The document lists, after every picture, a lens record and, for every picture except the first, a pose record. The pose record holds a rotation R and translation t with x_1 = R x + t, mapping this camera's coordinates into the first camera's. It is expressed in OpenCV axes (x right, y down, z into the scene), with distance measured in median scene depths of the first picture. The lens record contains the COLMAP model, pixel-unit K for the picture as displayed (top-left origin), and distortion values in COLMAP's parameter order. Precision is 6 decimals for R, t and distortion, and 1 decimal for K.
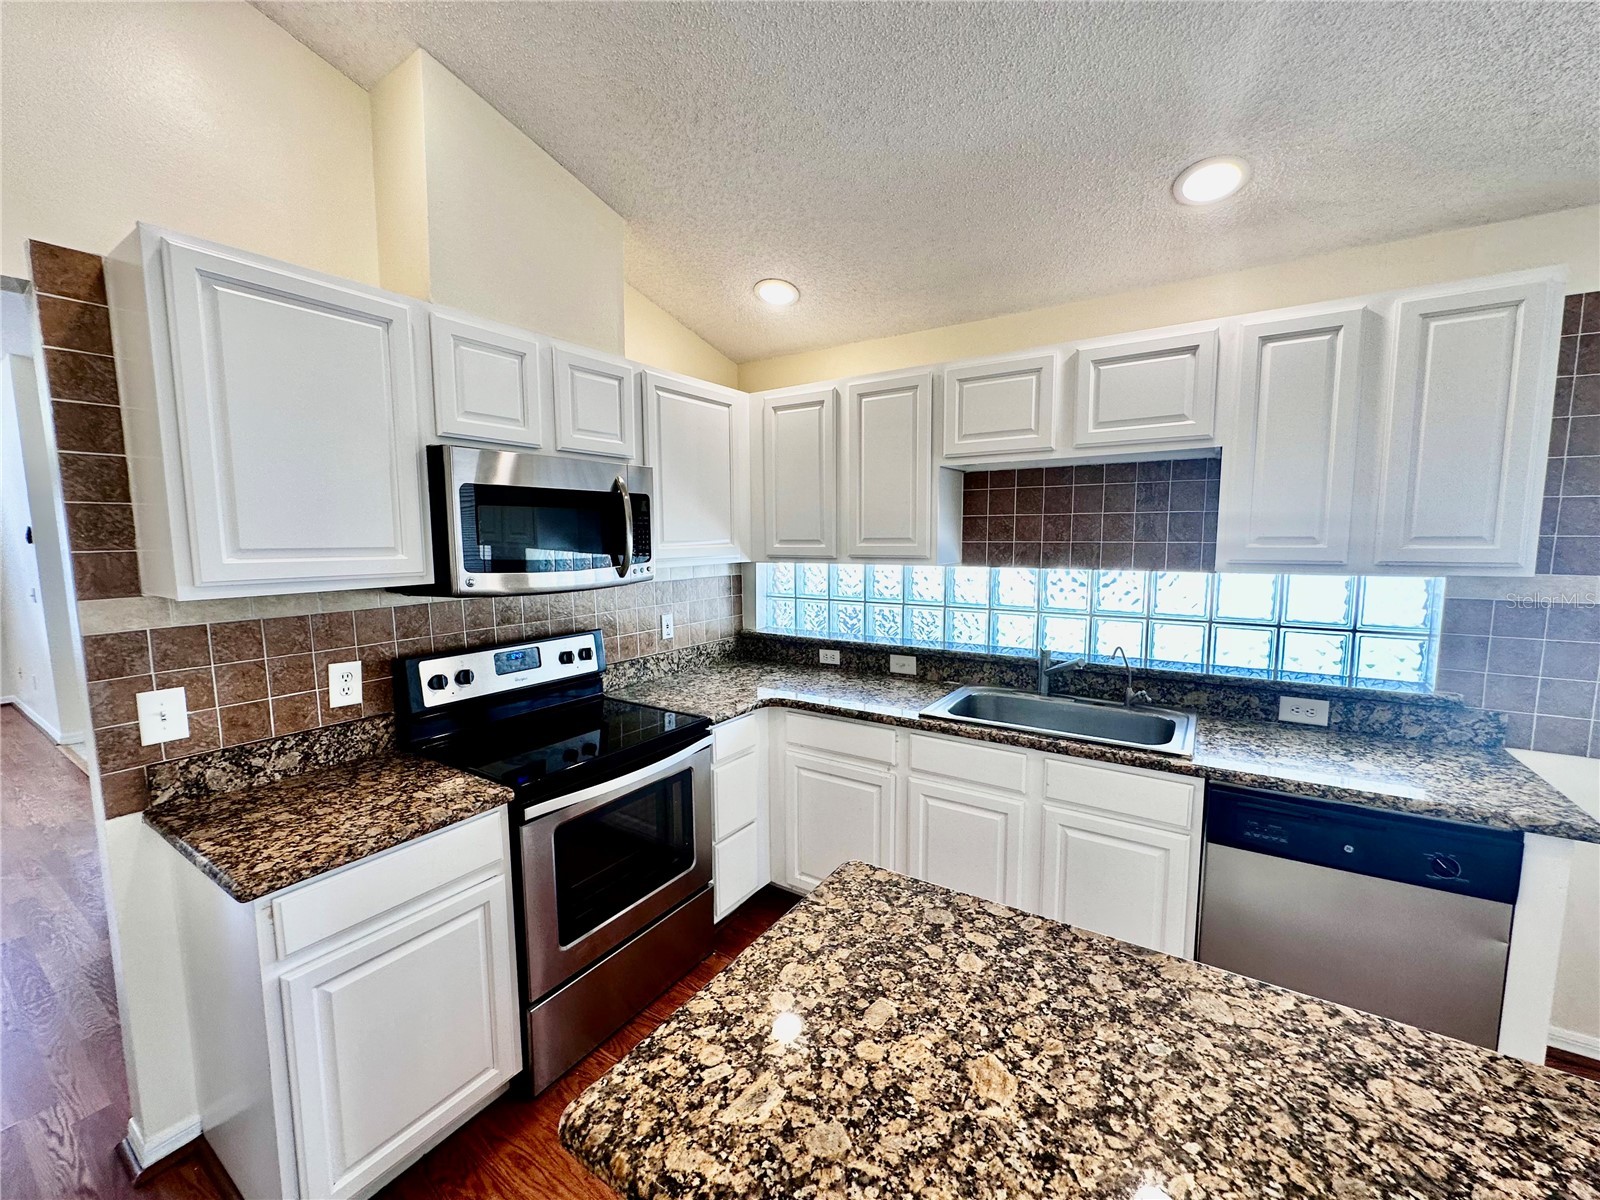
lens RADIAL K [[642.3, 0, 799.5], [0, 642.3, 601.8], [0, 0, 1]] dist [-0.005780, 0.001218]
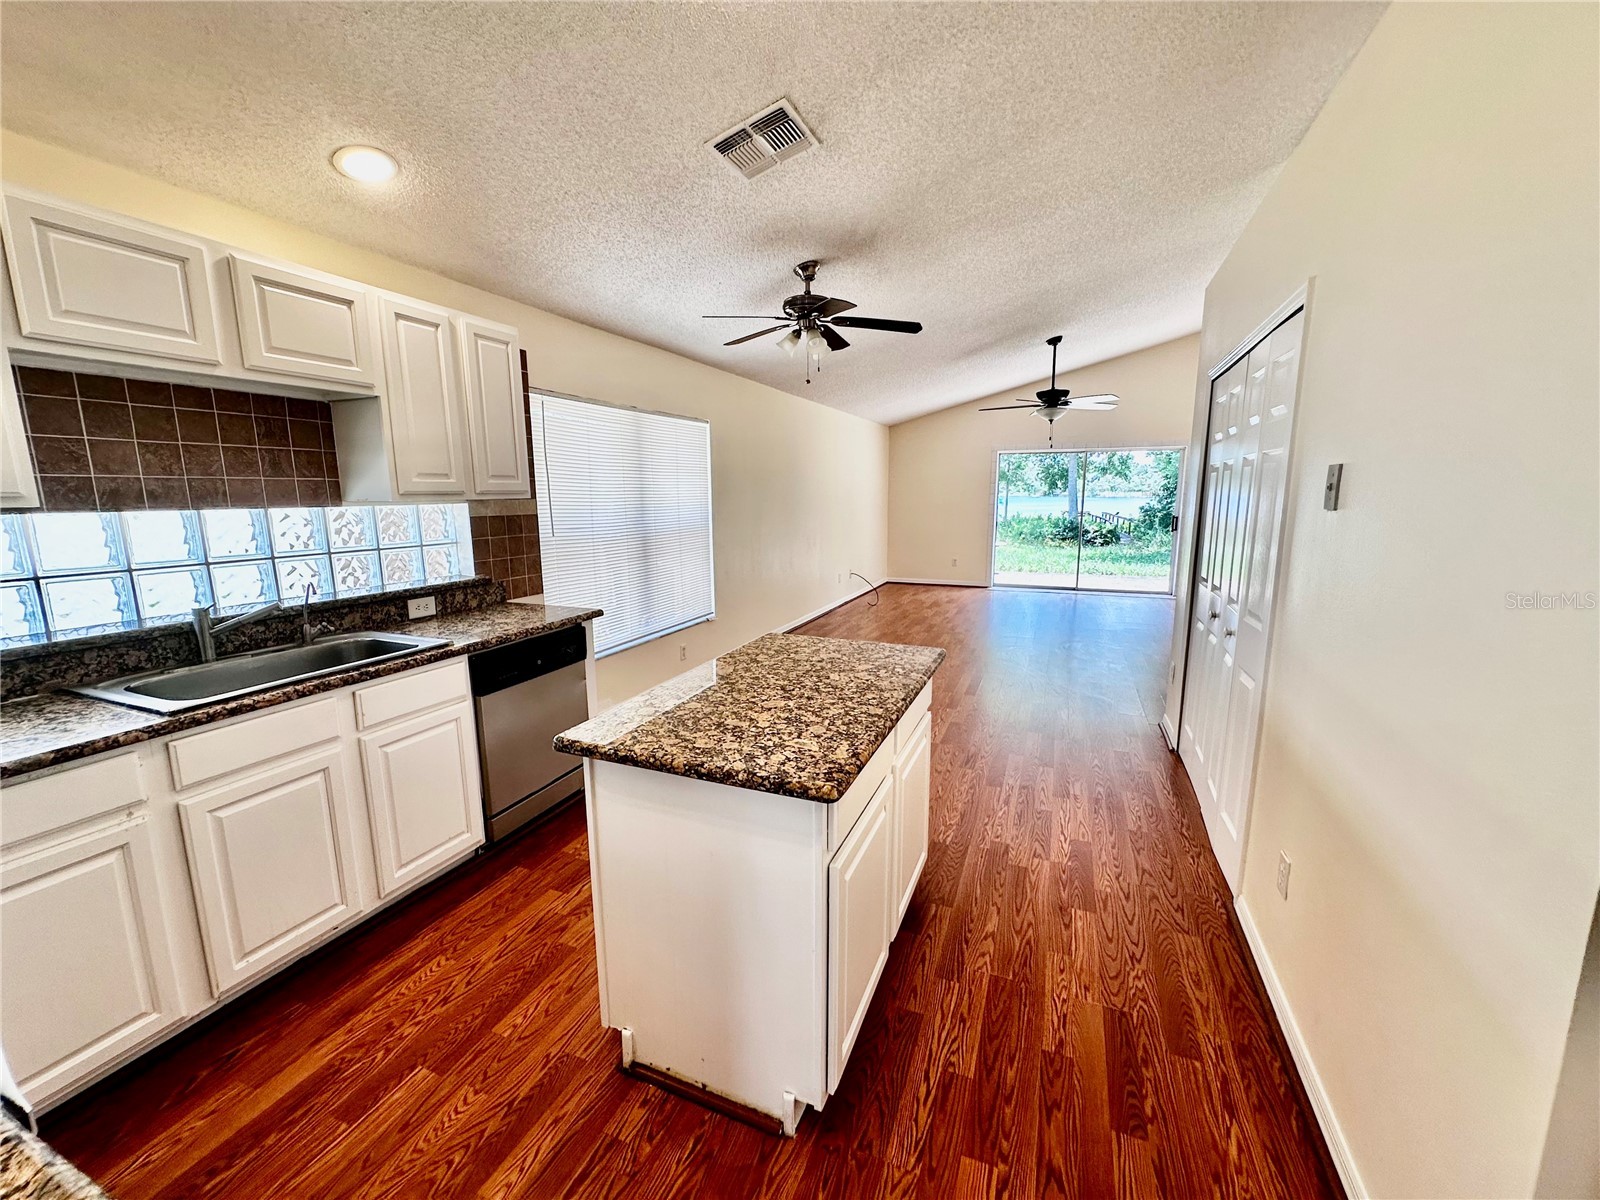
lens RADIAL K [[642.3, 0, 799.5], [0, 642.3, 601.8], [0, 0, 1]] dist [-0.005780, 0.001218]
pose [[-0.182962, -0.157994, 0.970342, -0.713202], [0.111189, 0.977344, 0.180099, 0.005443], [-0.976812, 0.140843, -0.161250, 0.482148]]
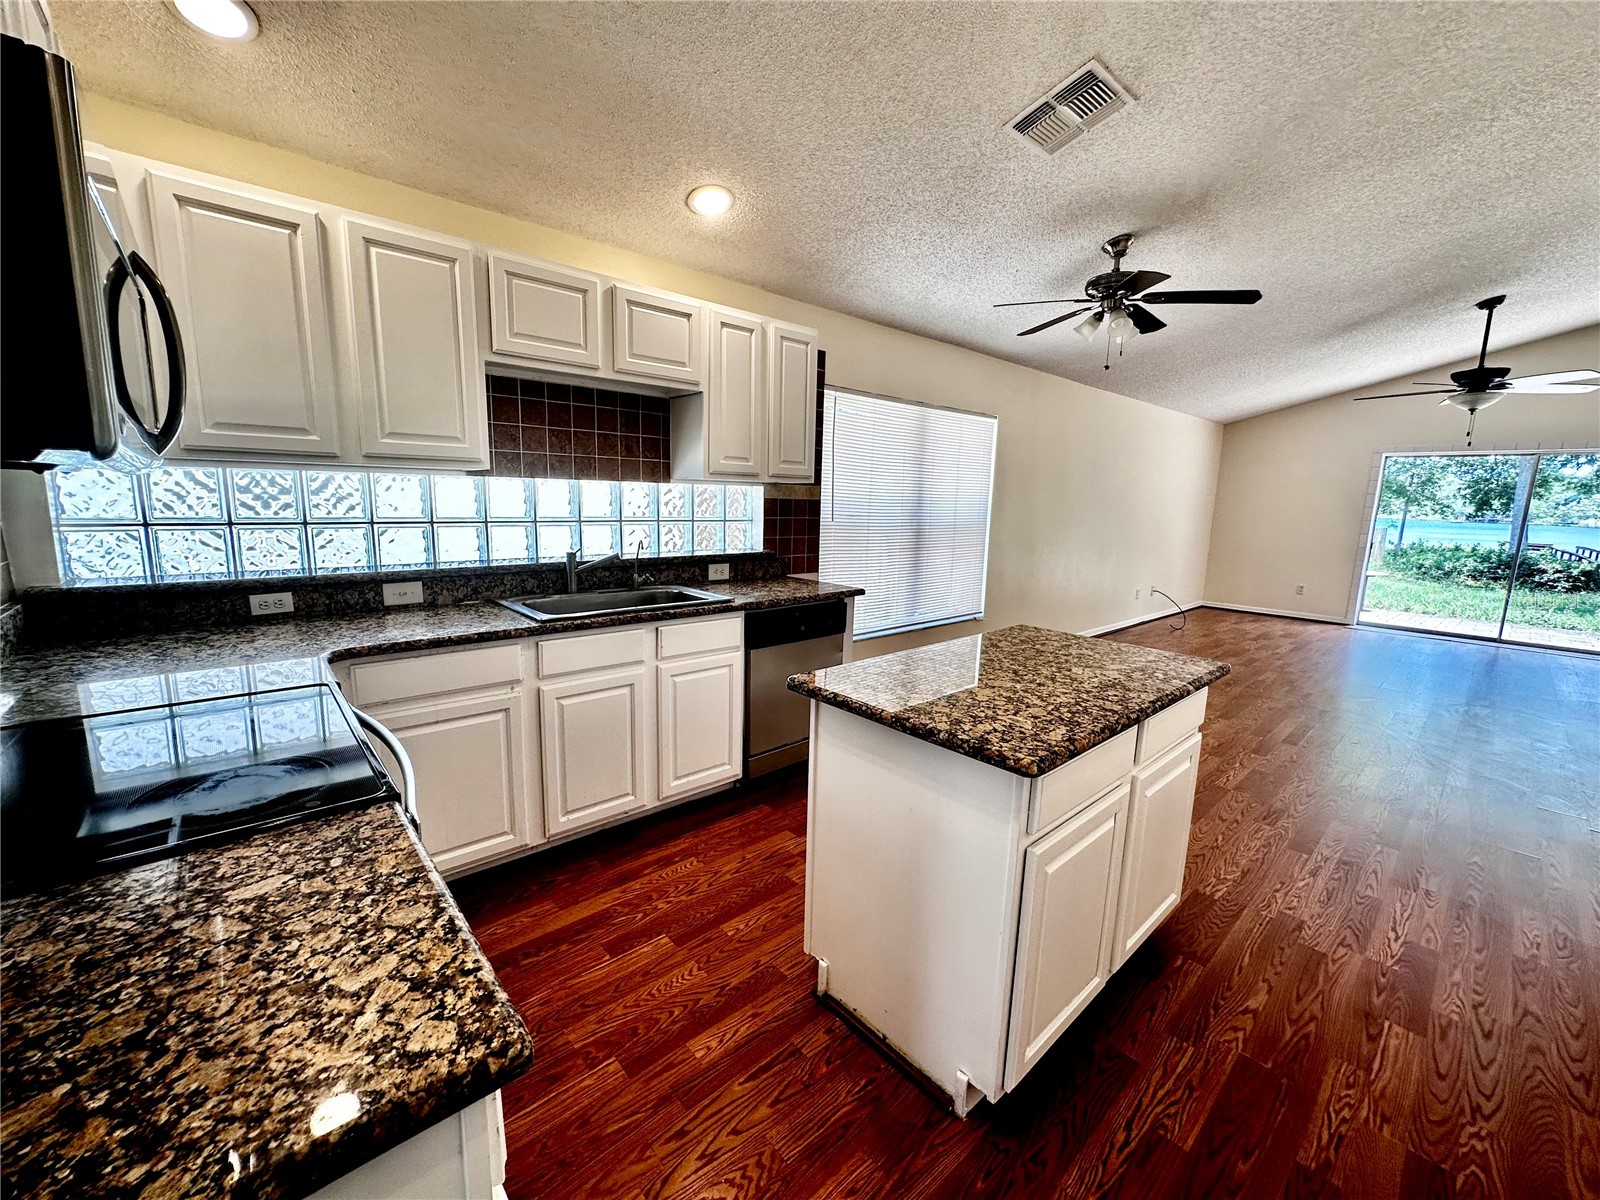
lens RADIAL K [[642.3, 0, 799.5], [0, 642.3, 601.8], [0, 0, 1]] dist [-0.005780, 0.001218]
pose [[0.261066, -0.143733, 0.954560, -0.746083], [0.074098, 0.988919, 0.128642, 0.058632], [-0.962473, 0.037147, 0.268823, 0.417731]]
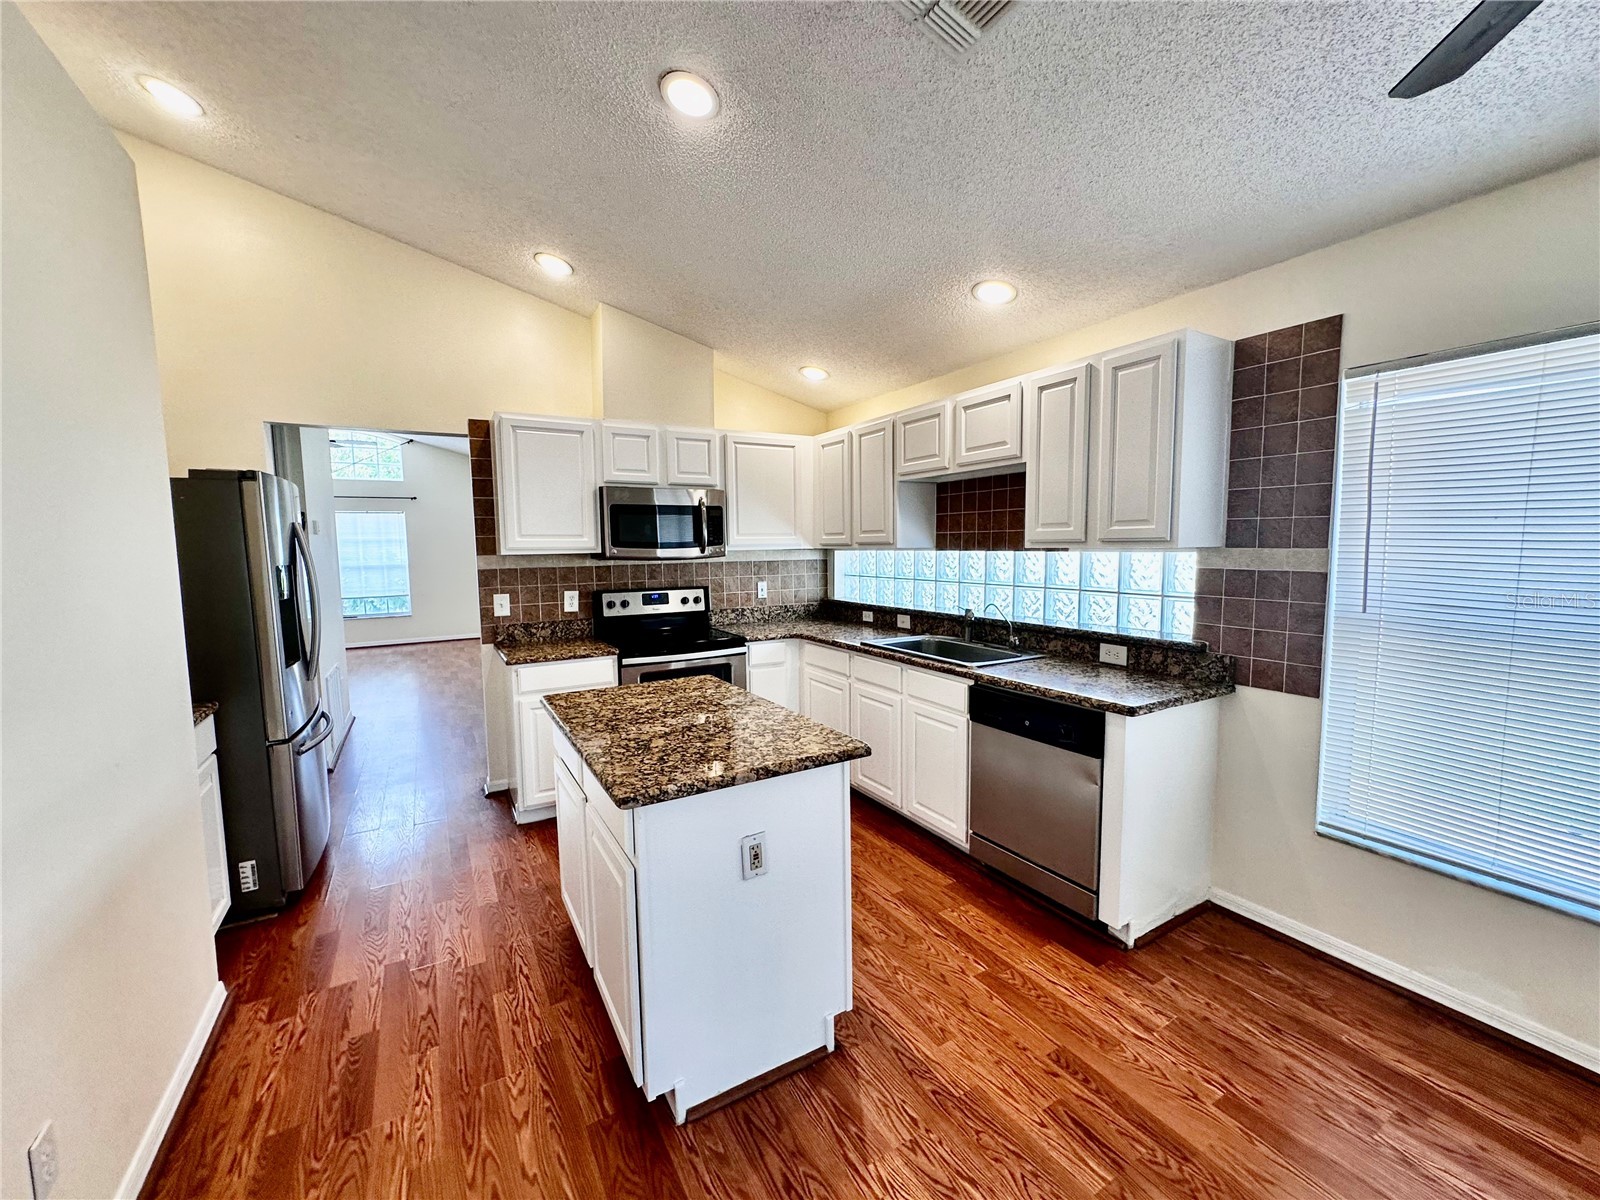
lens RADIAL K [[642.3, 0, 799.5], [0, 642.3, 601.8], [0, 0, 1]] dist [-0.005780, 0.001218]
pose [[0.893954, 0.036453, -0.446674, 0.865976], [-0.041071, 0.999156, -0.000657, 0.096789], [0.446273, 0.018933, 0.894697, -0.527398]]
